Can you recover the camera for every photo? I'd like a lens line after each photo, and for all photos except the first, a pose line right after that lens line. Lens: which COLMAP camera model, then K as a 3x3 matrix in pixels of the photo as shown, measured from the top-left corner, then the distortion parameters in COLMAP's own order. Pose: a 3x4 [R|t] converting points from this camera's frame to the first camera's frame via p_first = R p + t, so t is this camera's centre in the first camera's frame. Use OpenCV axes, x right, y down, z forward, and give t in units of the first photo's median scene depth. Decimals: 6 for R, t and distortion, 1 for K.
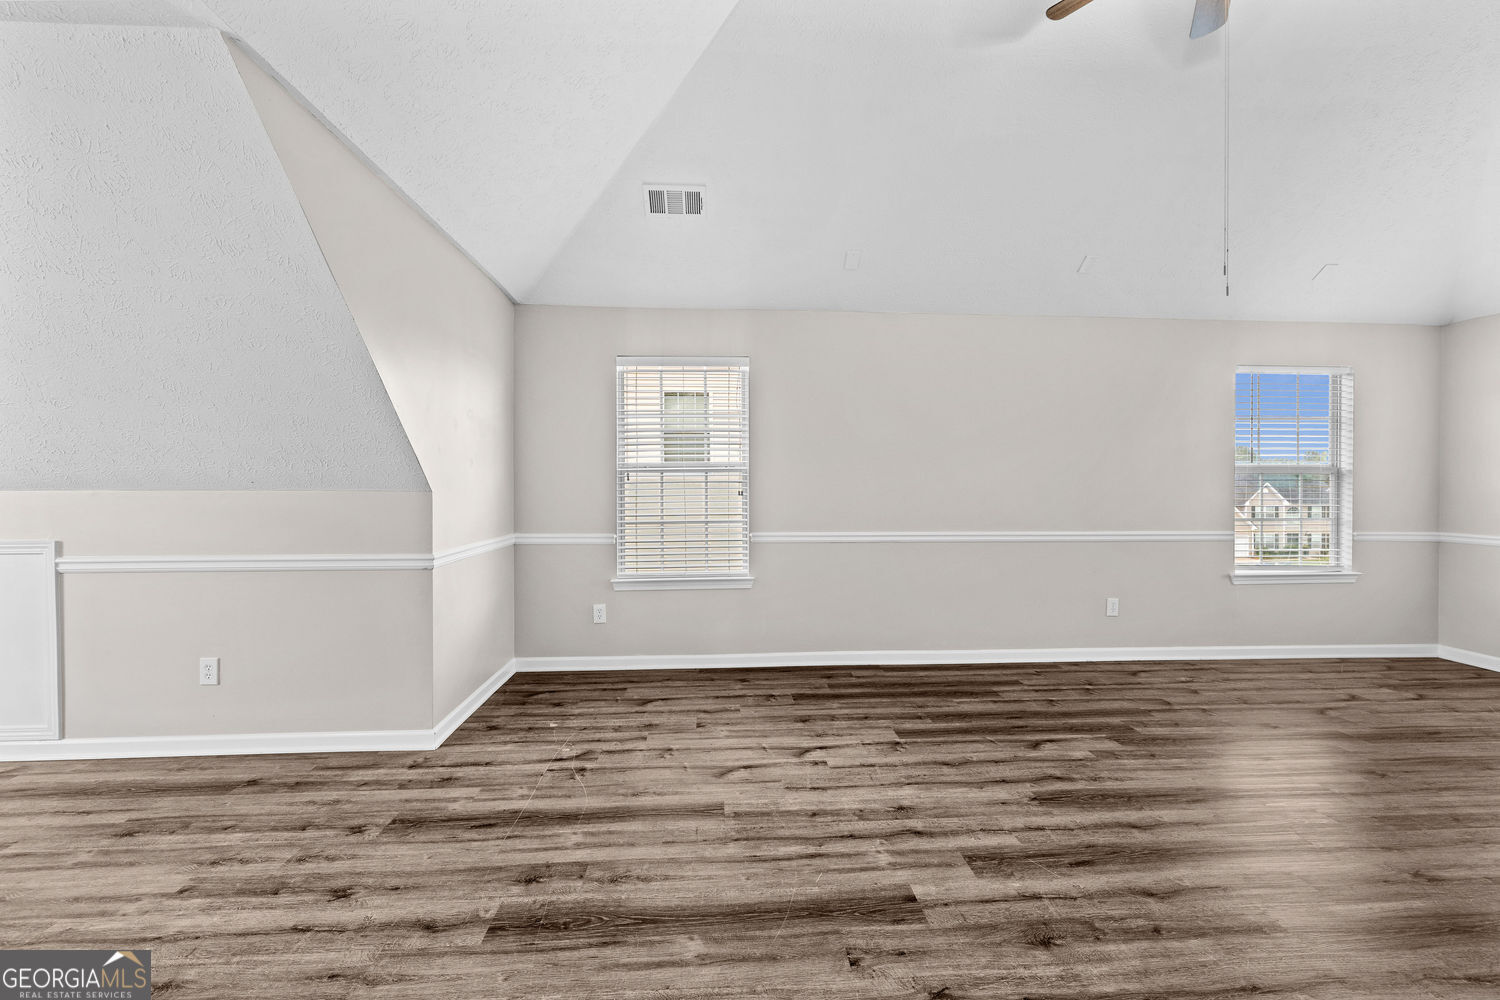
lens RADIAL K [[635.3, 0, 750.0], [0, 635.3, 500.0], [0, 0, 1]] dist [-0.001020, -0.000133]
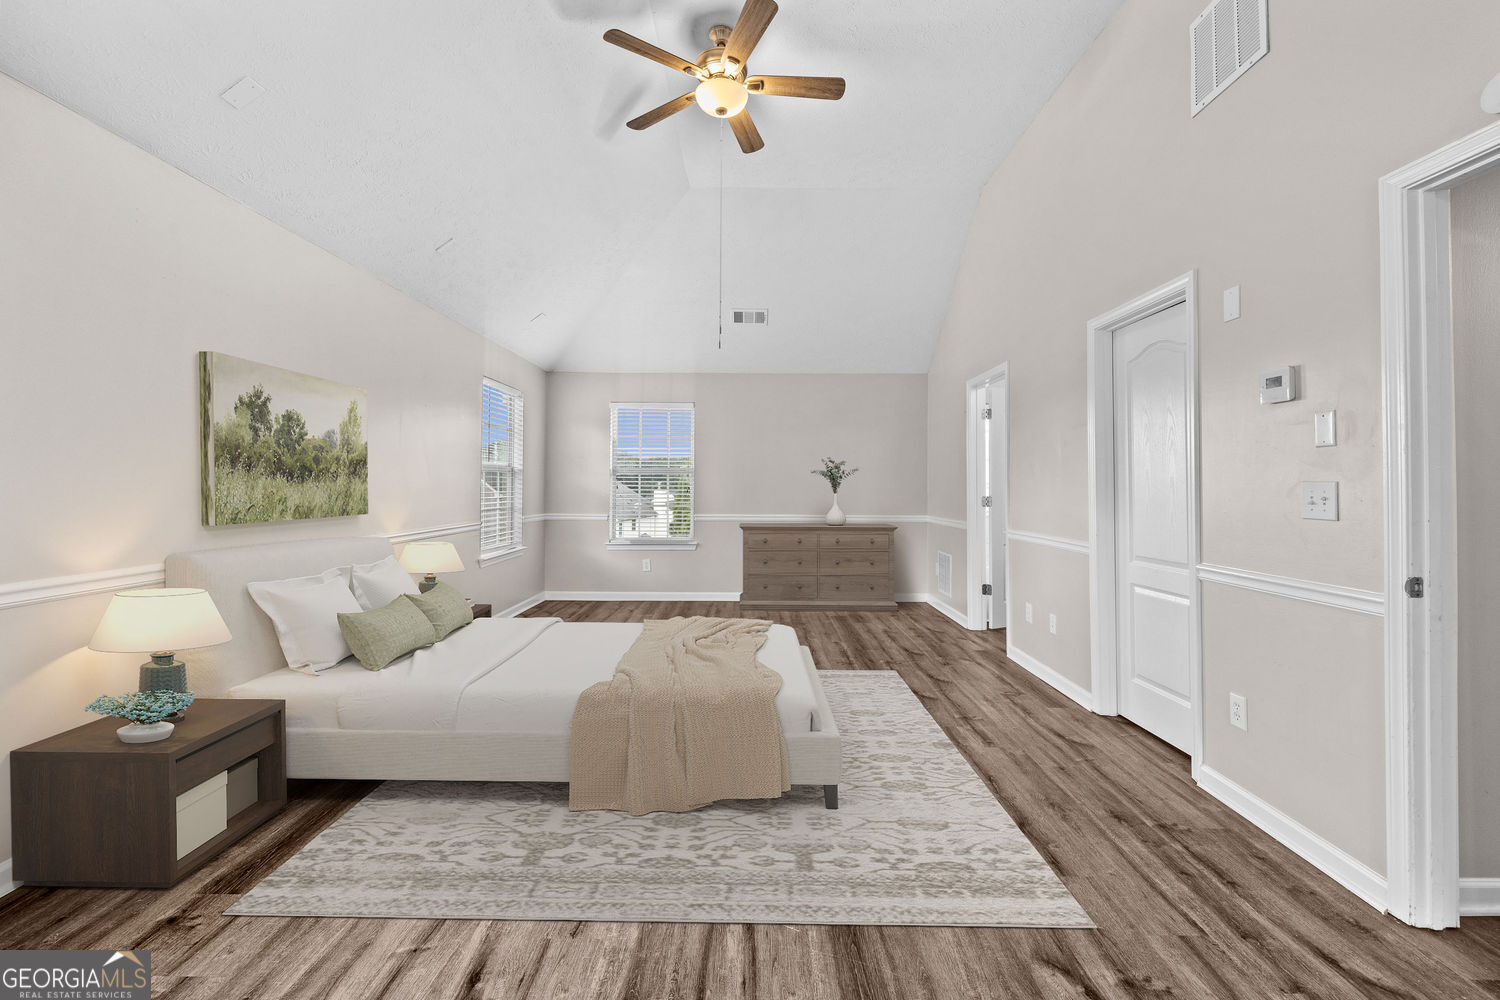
lens RADIAL K [[635.3, 0, 750.0], [0, 635.3, 500.0], [0, 0, 1]] dist [-0.001020, -0.000133]
pose [[0.052005, -0.024516, 0.998346, -0.348864], [0.017391, 0.999569, 0.023640, -0.006881], [-0.998495, 0.016132, 0.052409, 0.464535]]
